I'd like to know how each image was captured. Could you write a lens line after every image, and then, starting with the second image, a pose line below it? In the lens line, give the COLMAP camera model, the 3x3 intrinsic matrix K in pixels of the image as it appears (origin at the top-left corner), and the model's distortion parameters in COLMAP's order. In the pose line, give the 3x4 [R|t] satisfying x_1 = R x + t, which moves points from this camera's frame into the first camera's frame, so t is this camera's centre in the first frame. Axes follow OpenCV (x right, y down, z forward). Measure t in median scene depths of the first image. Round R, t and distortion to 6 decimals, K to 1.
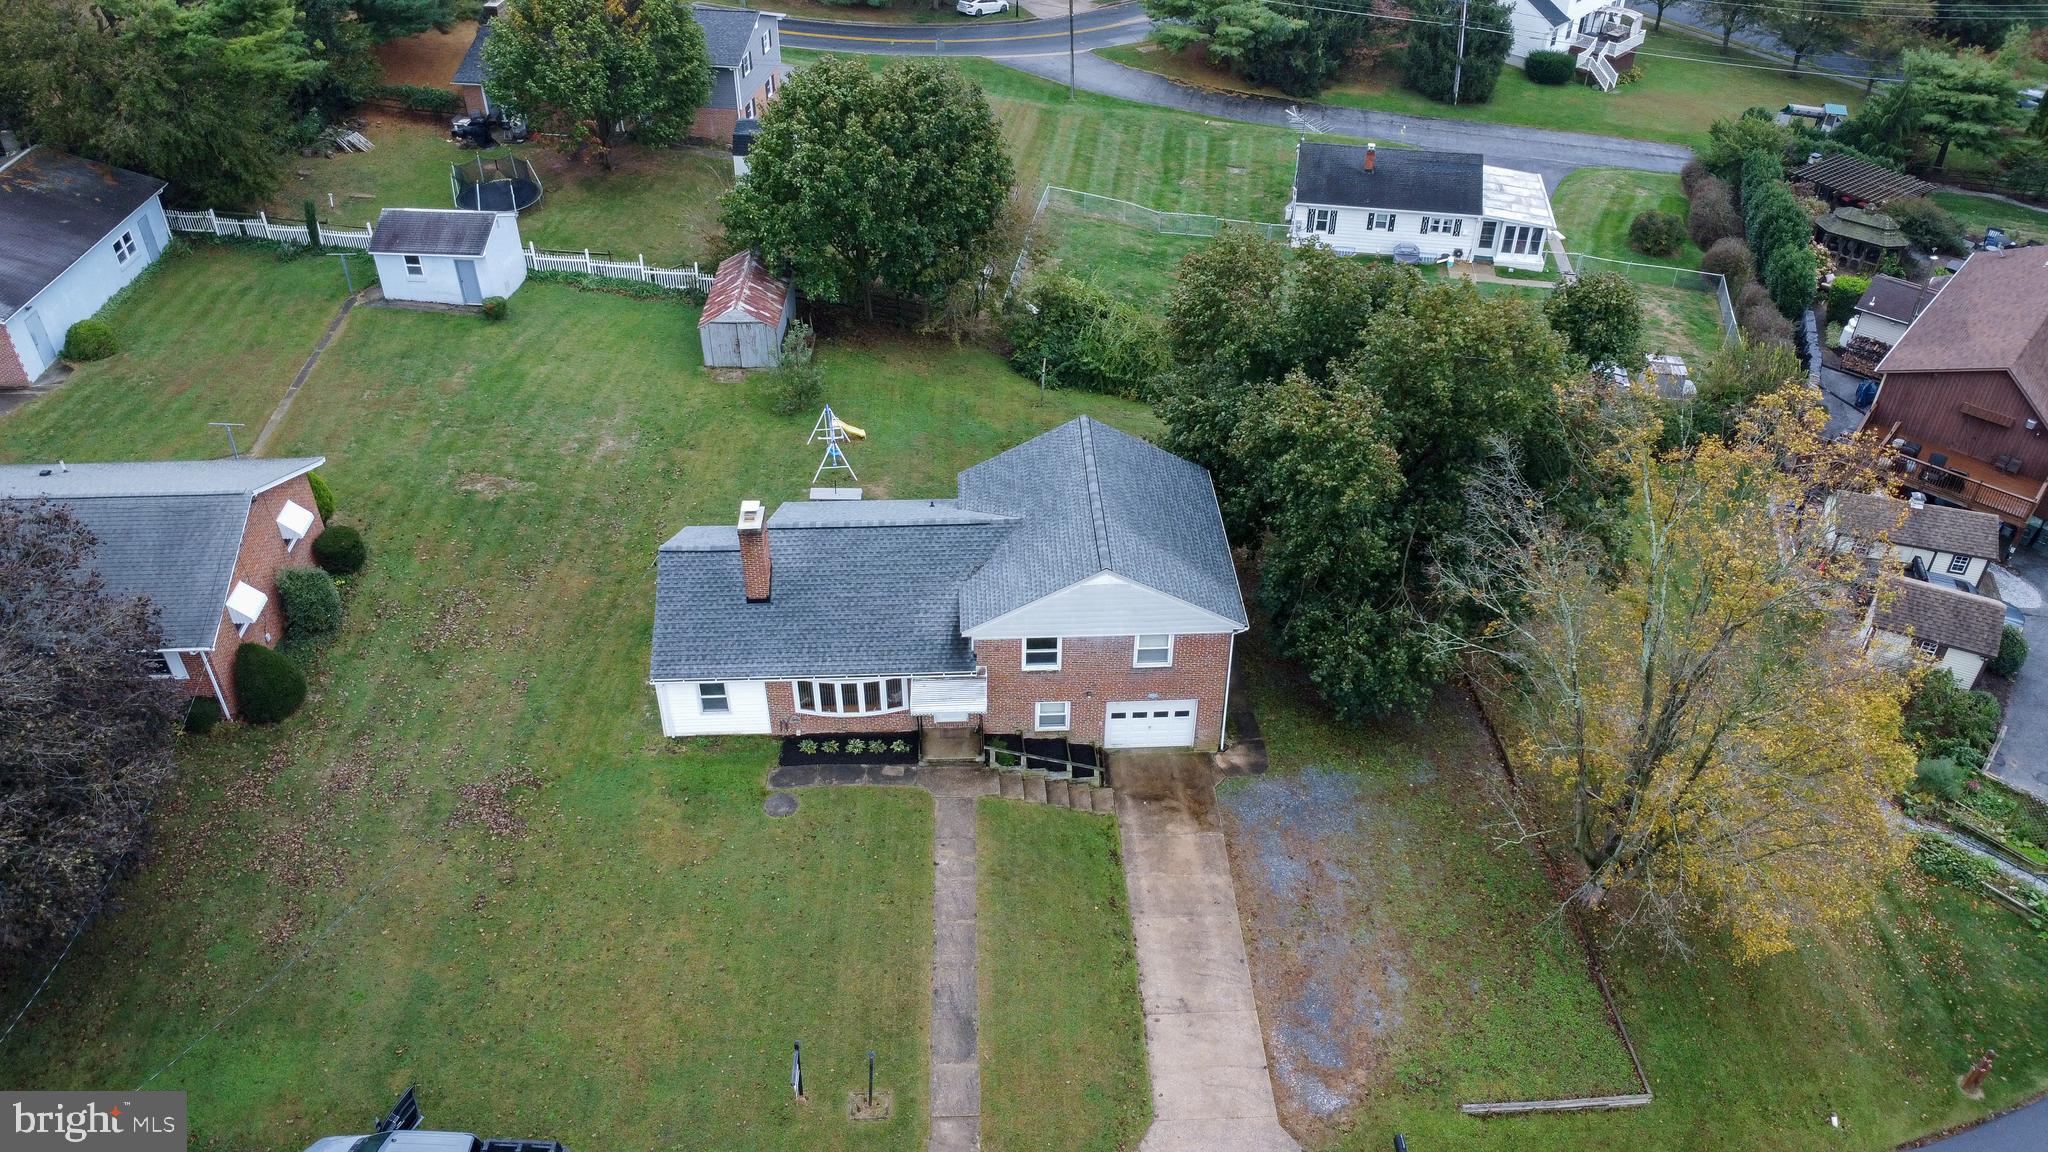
lens RADIAL K [[1499.8, 0, 1024.0], [0, 1499.8, 576.0], [0, 0, 1]] dist [-0.039027, 0.000608]
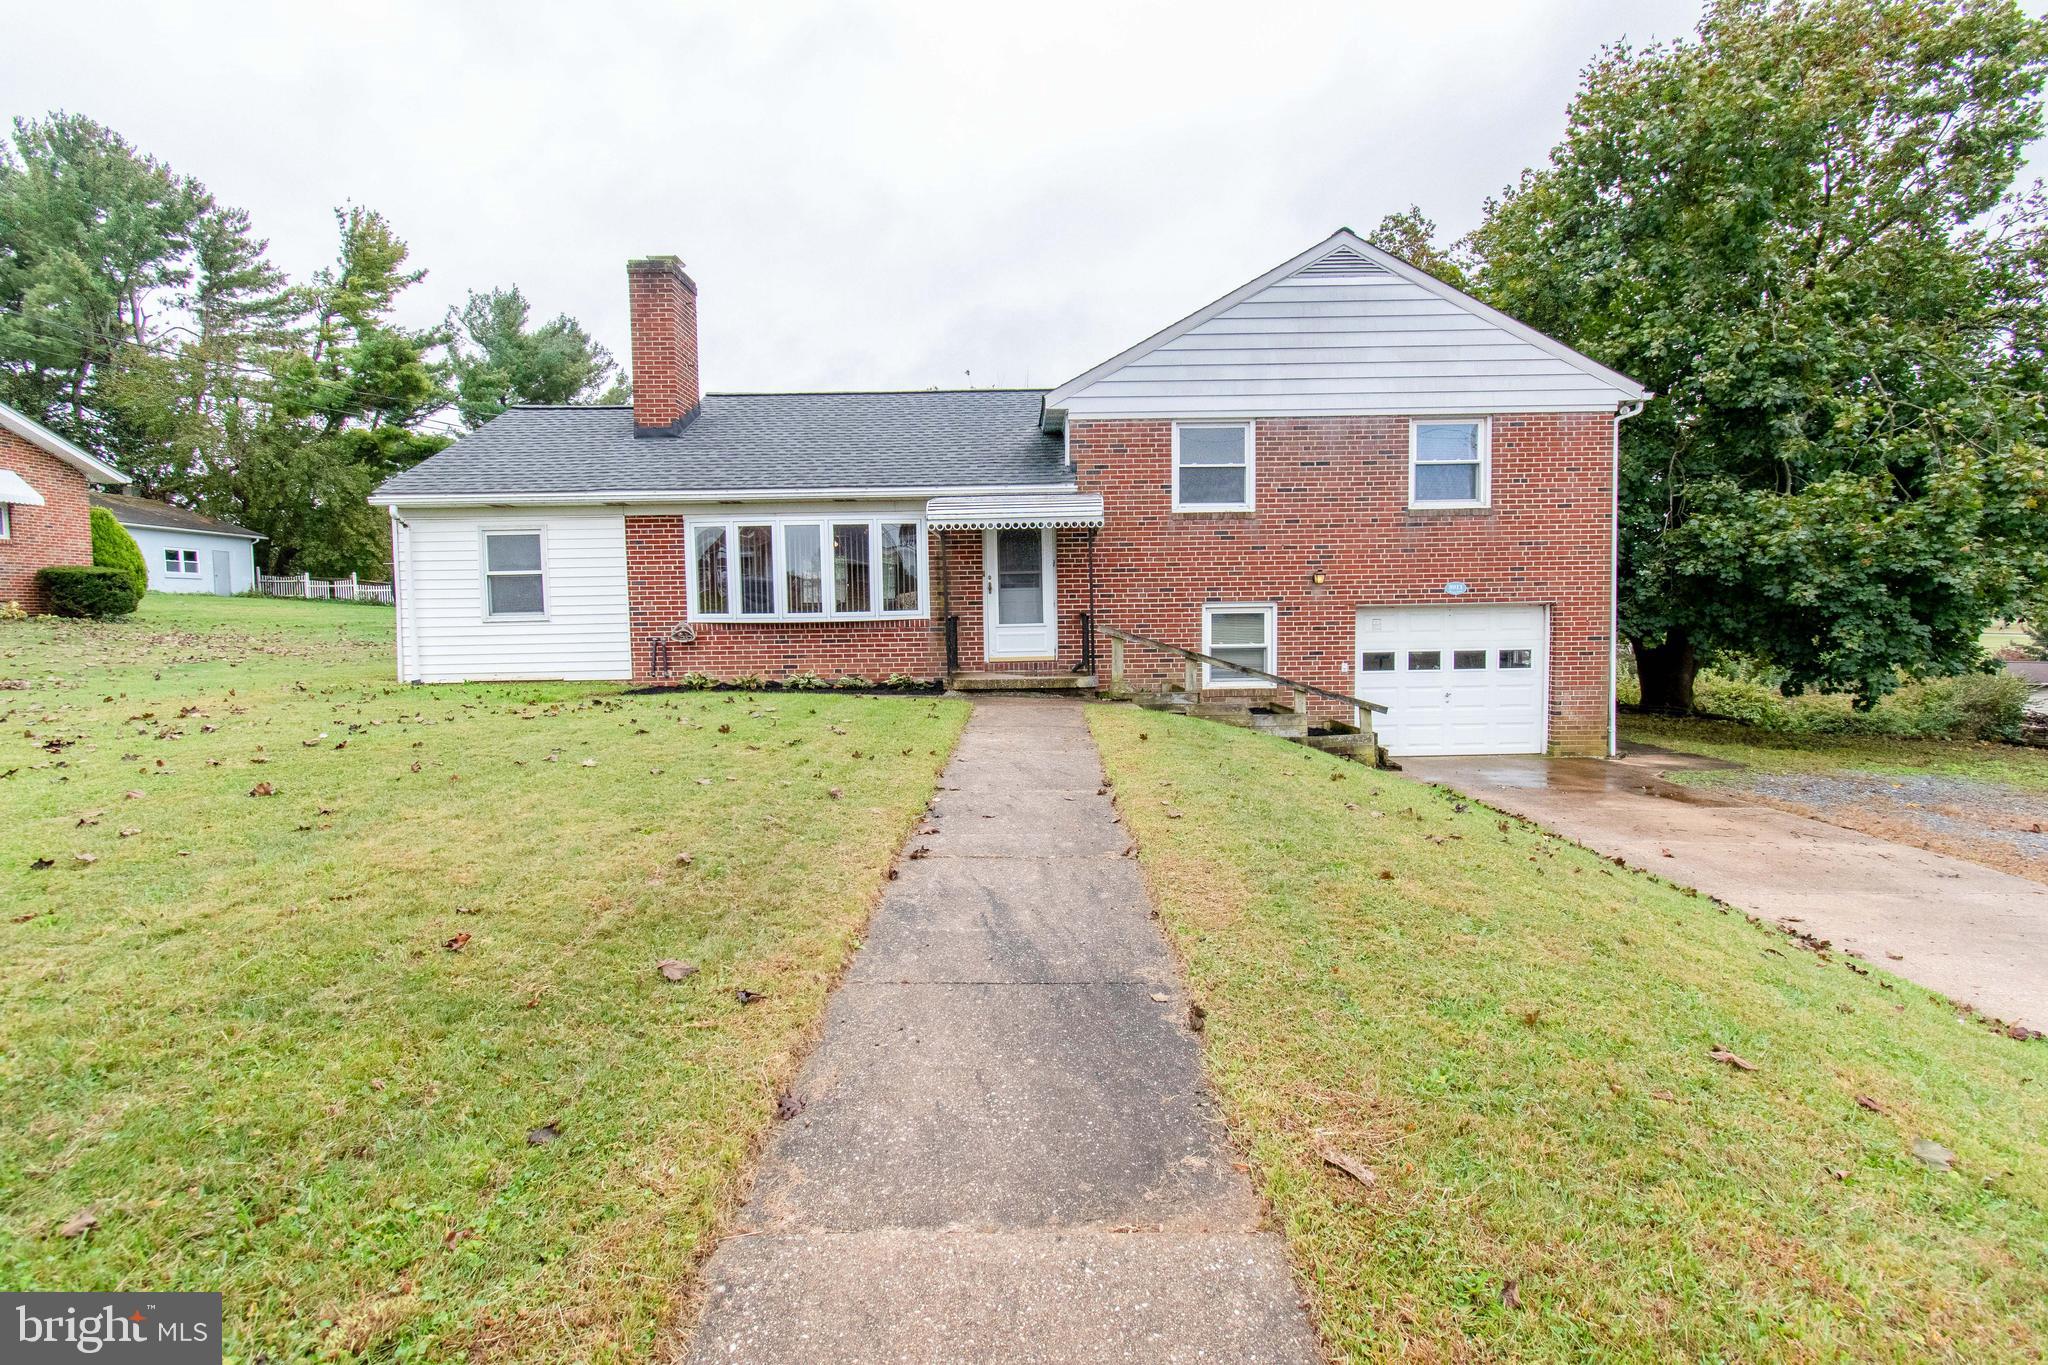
lens RADIAL K [[957.3, 0, 1029.6], [0, 957.3, 689.8], [0, 0, 1]] dist [0.000374, 0.000074]
pose [[0.999104, -0.015918, -0.039224, -0.034664], [-0.007974, 0.839244, -0.543696, 0.270050], [0.041573, 0.543522, 0.838365, 0.765903]]
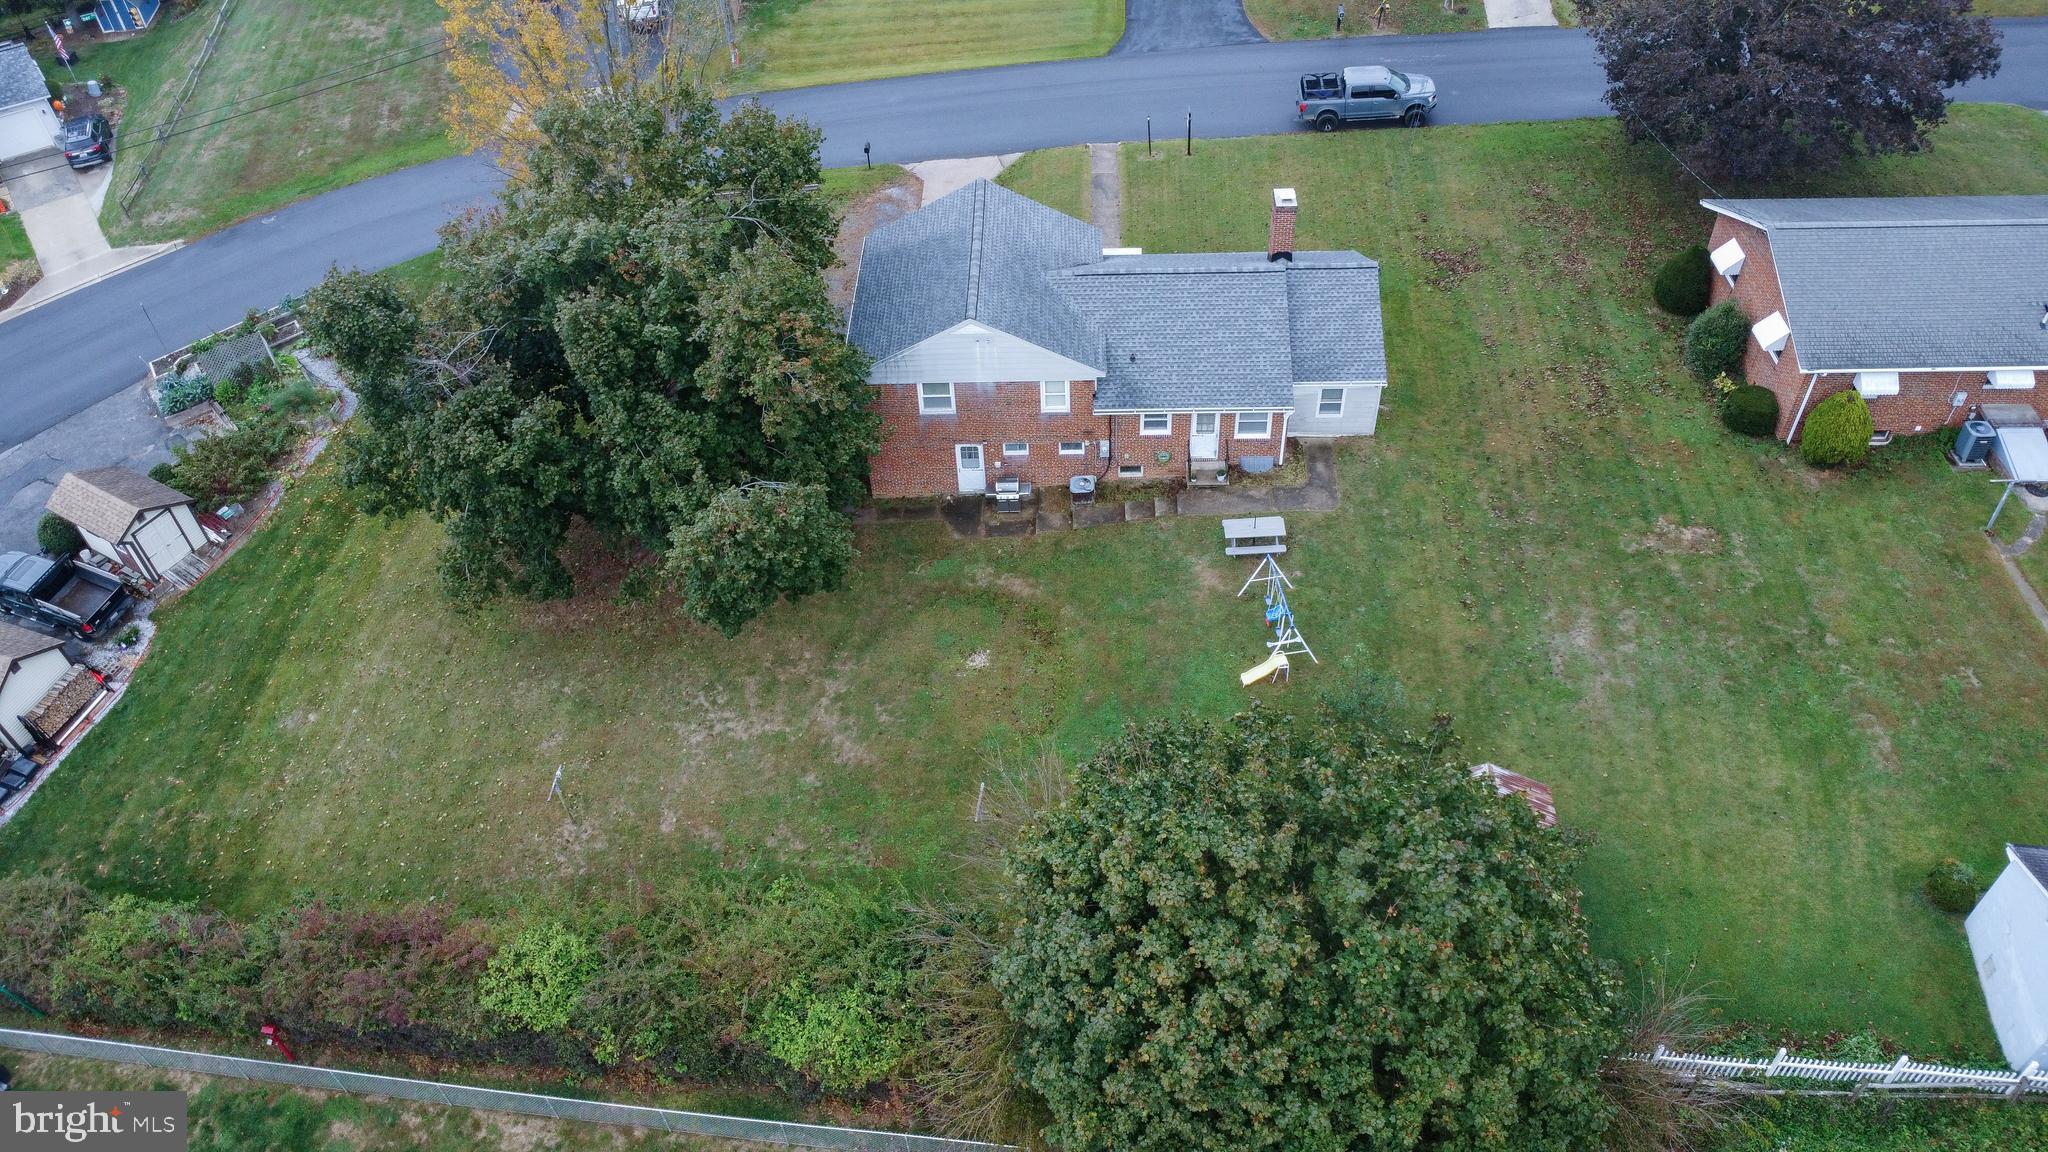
lens RADIAL K [[1499.8, 0, 1024.0], [0, 1499.8, 576.0], [0, 0, 1]] dist [-0.039027, 0.000608]
pose [[-0.997753, -0.024726, 0.062272, -0.059555], [0.058034, 0.145579, 0.987643, -1.090703], [-0.033486, 0.989038, -0.143817, 1.404608]]
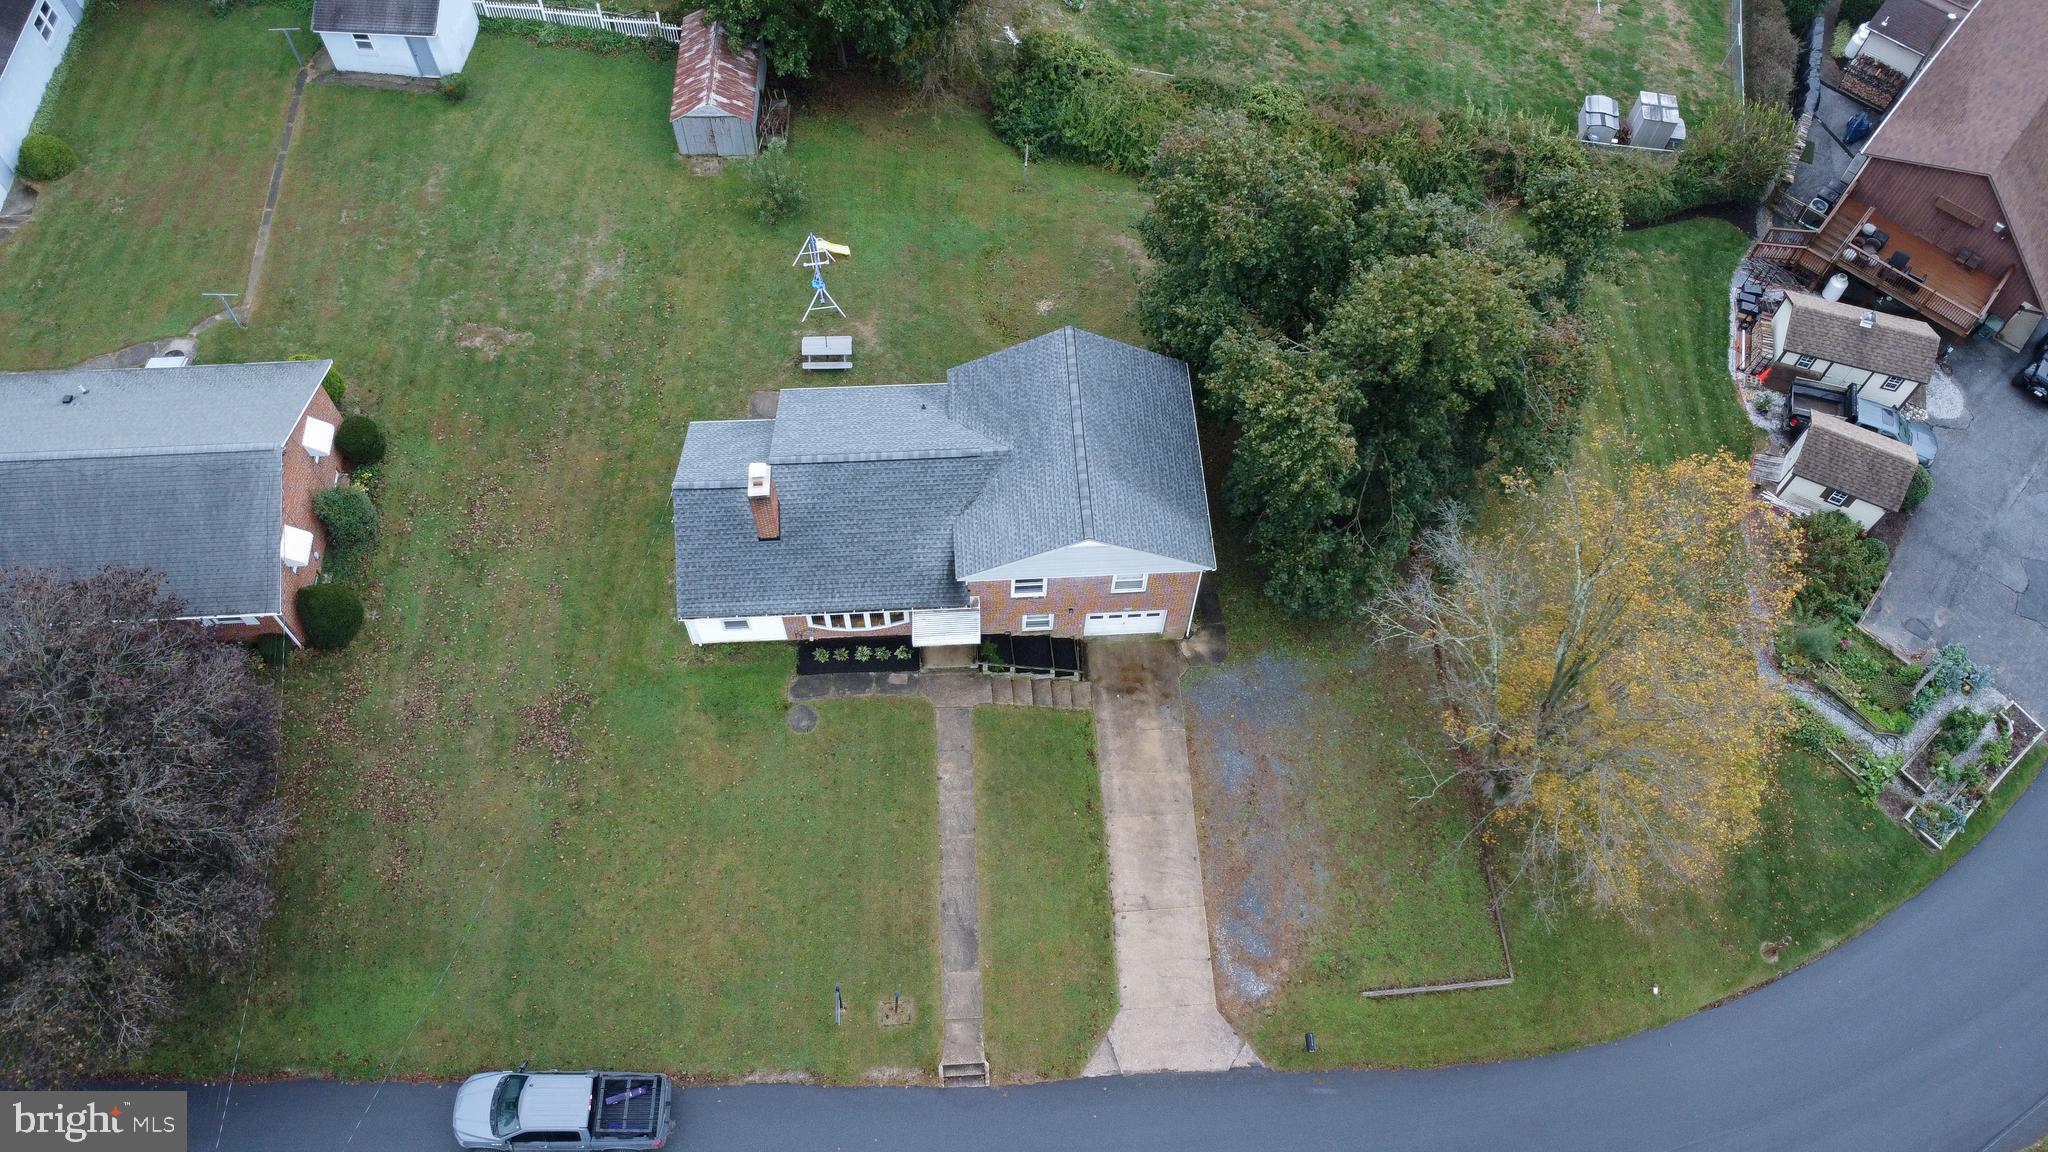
lens RADIAL K [[1499.8, 0, 1024.0], [0, 1499.8, 576.0], [0, 0, 1]] dist [-0.039027, 0.000608]
pose [[0.999753, -0.006327, 0.021309, -0.015183], [-0.002642, 0.918027, 0.396509, -0.388642], [-0.022071, -0.396467, 0.917783, -0.016530]]
